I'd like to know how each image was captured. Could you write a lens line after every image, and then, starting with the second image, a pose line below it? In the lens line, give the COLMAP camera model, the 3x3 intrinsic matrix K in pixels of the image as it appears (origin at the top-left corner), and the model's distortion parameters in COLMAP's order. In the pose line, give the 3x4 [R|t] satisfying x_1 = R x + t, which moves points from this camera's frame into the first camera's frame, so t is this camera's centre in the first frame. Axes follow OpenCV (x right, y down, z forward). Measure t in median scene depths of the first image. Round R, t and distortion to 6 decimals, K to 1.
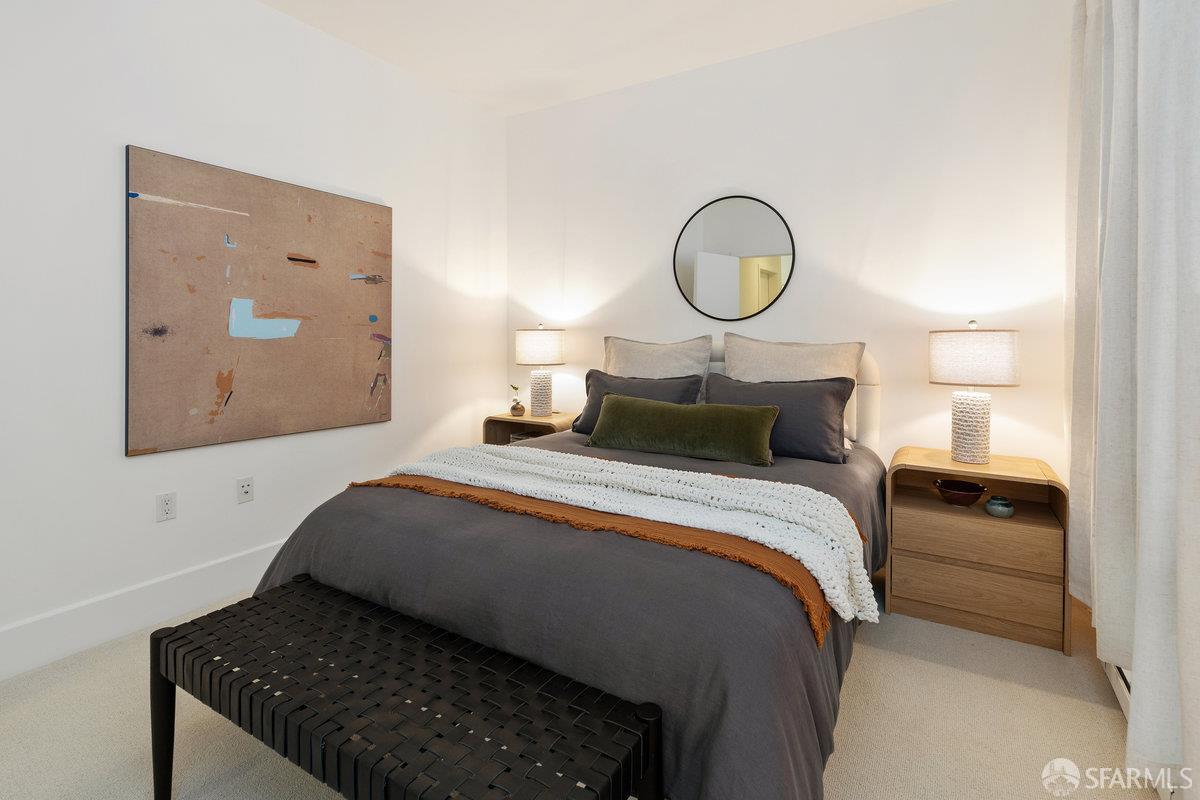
lens RADIAL K [[576.1, 0, 605.5], [0, 576.1, 341.6], [0, 0, 1]] dist [-0.001103, -0.000178]
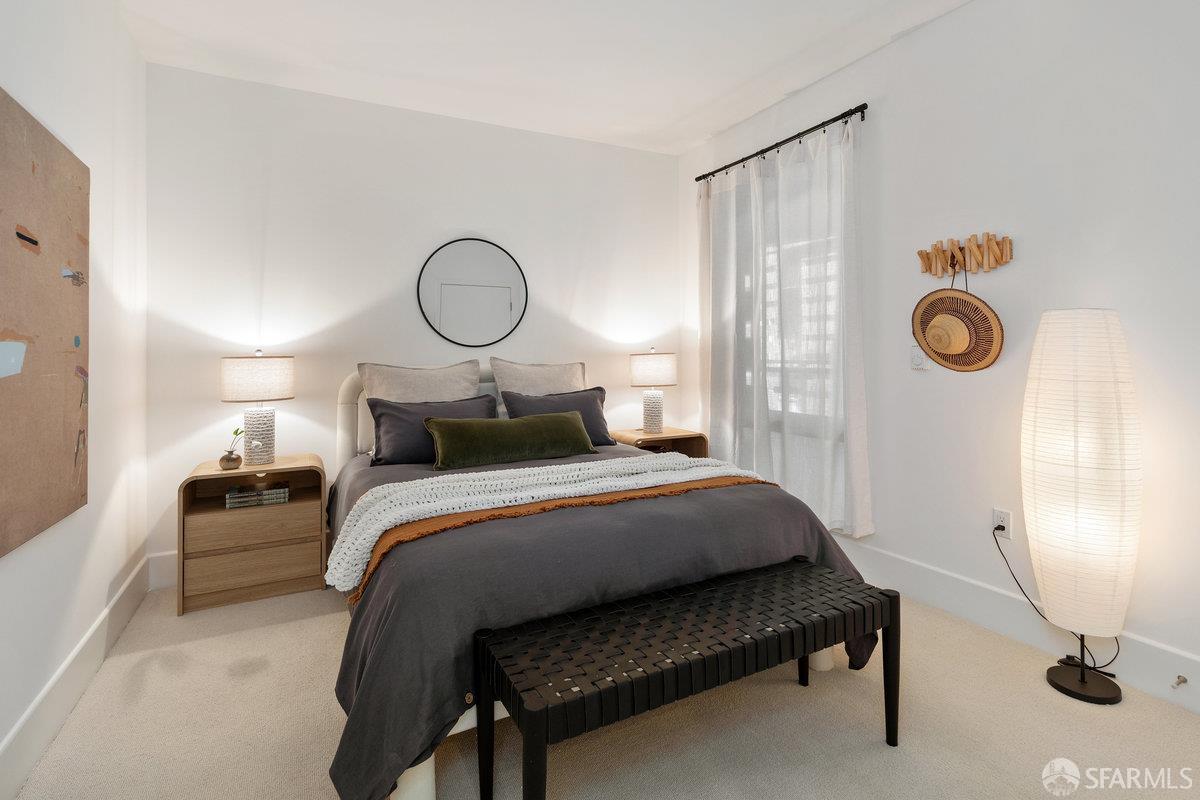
lens RADIAL K [[576.1, 0, 605.5], [0, 576.1, 341.6], [0, 0, 1]] dist [-0.001103, -0.000178]
pose [[0.513113, 0.010619, 0.858255, -0.779720], [0.025502, 0.999293, -0.027610, -0.009915], [-0.857942, 0.036054, 0.512480, 0.235248]]
